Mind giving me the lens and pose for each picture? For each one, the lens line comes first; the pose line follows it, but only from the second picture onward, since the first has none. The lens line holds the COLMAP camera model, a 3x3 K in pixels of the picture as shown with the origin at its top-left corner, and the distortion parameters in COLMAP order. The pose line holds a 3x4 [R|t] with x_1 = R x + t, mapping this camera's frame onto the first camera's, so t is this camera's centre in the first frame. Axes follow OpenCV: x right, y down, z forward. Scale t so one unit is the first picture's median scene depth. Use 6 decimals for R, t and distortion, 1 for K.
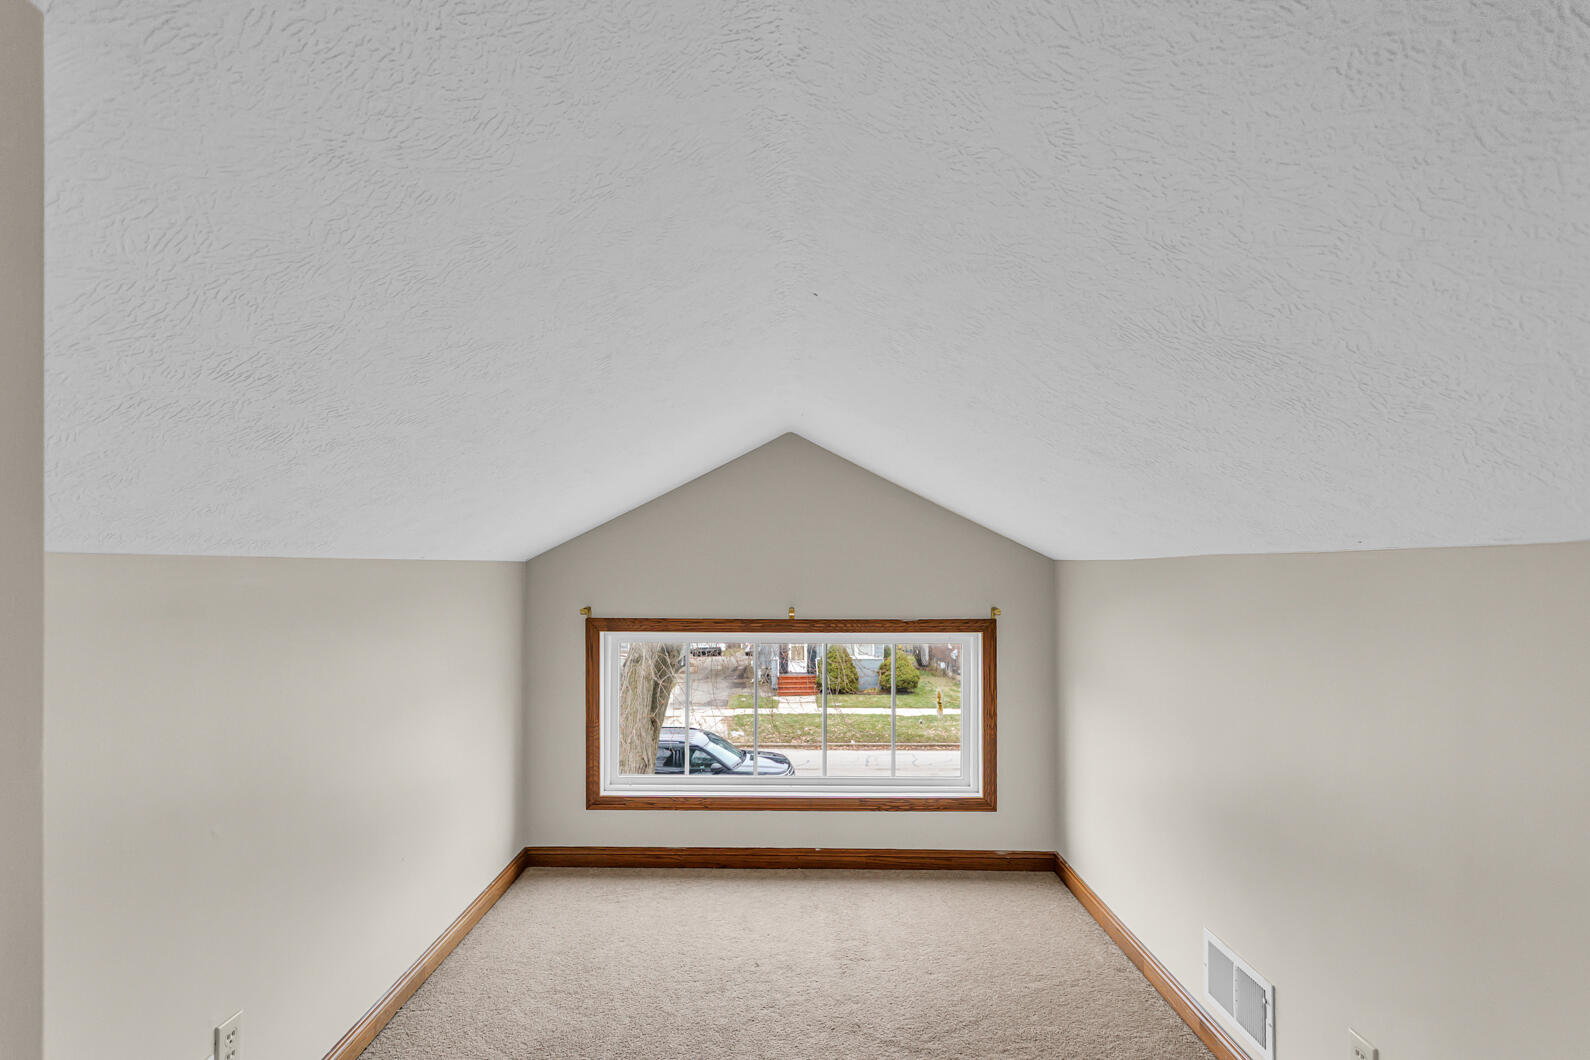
lens RADIAL K [[811.9, 0, 774.5], [0, 811.9, 557.4], [0, 0, 1]] dist [0.000729, 0.000878]
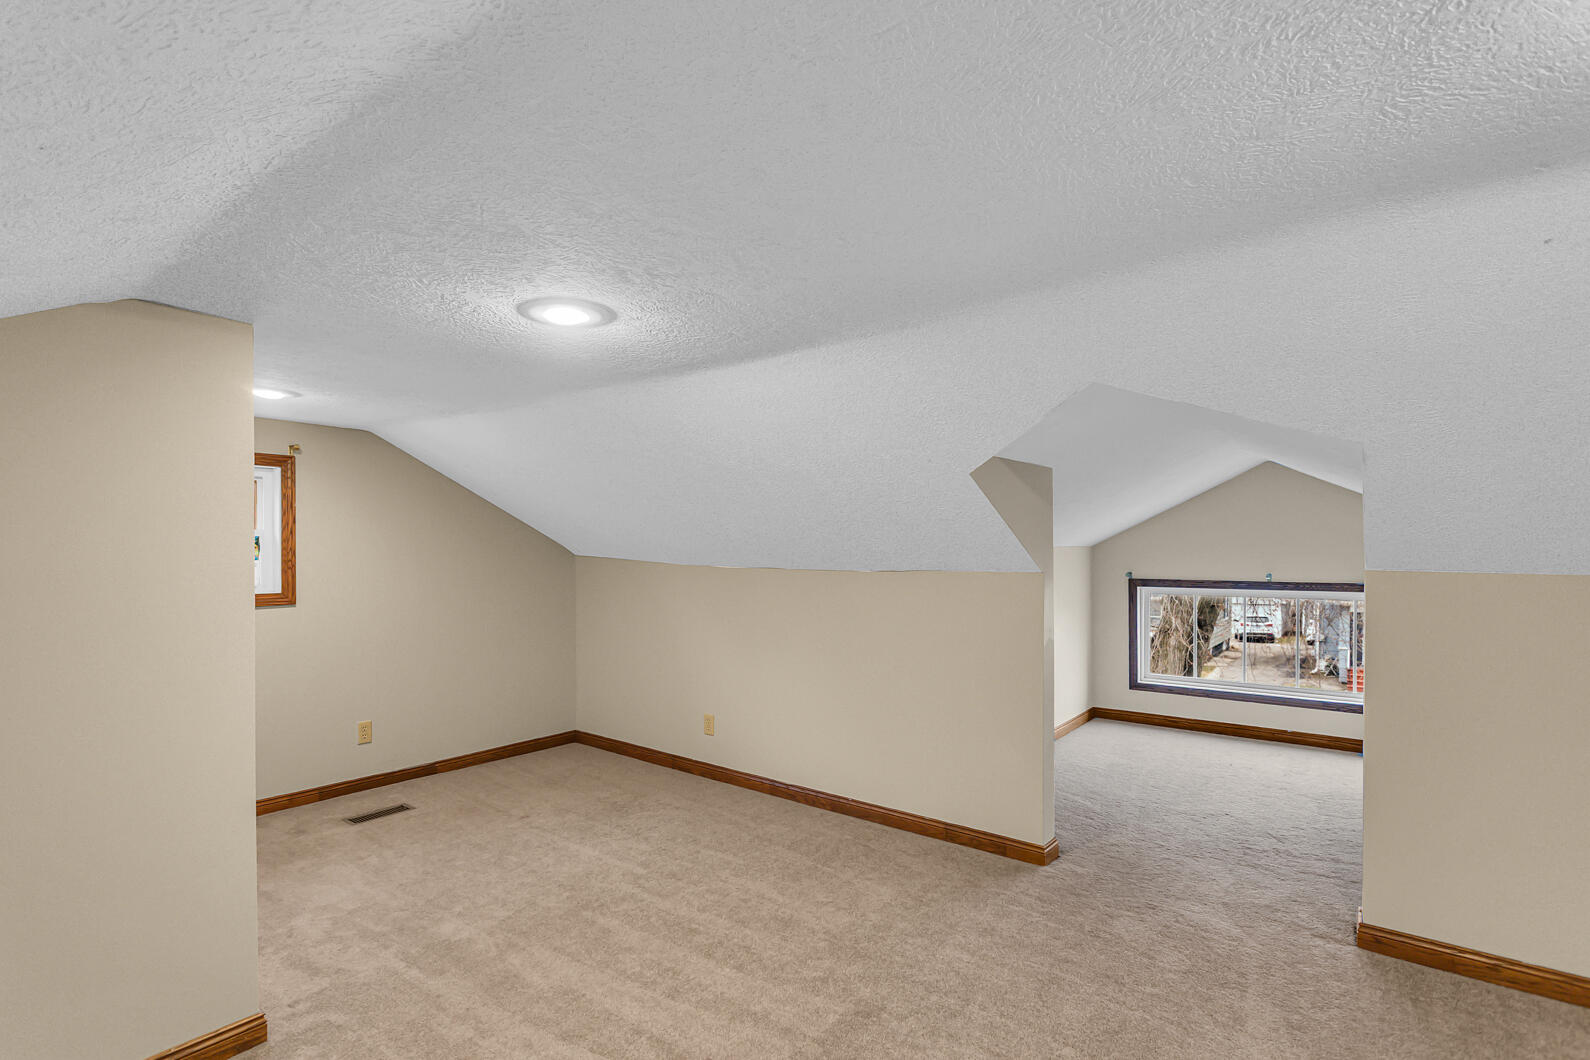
lens RADIAL K [[811.9, 0, 774.5], [0, 811.9, 557.4], [0, 0, 1]] dist [0.000729, 0.000878]
pose [[0.812450, 0.000173, -0.583030, 0.159381], [0.015441, 0.999643, 0.021813, -0.019386], [0.582826, -0.026725, 0.812158, -0.822533]]
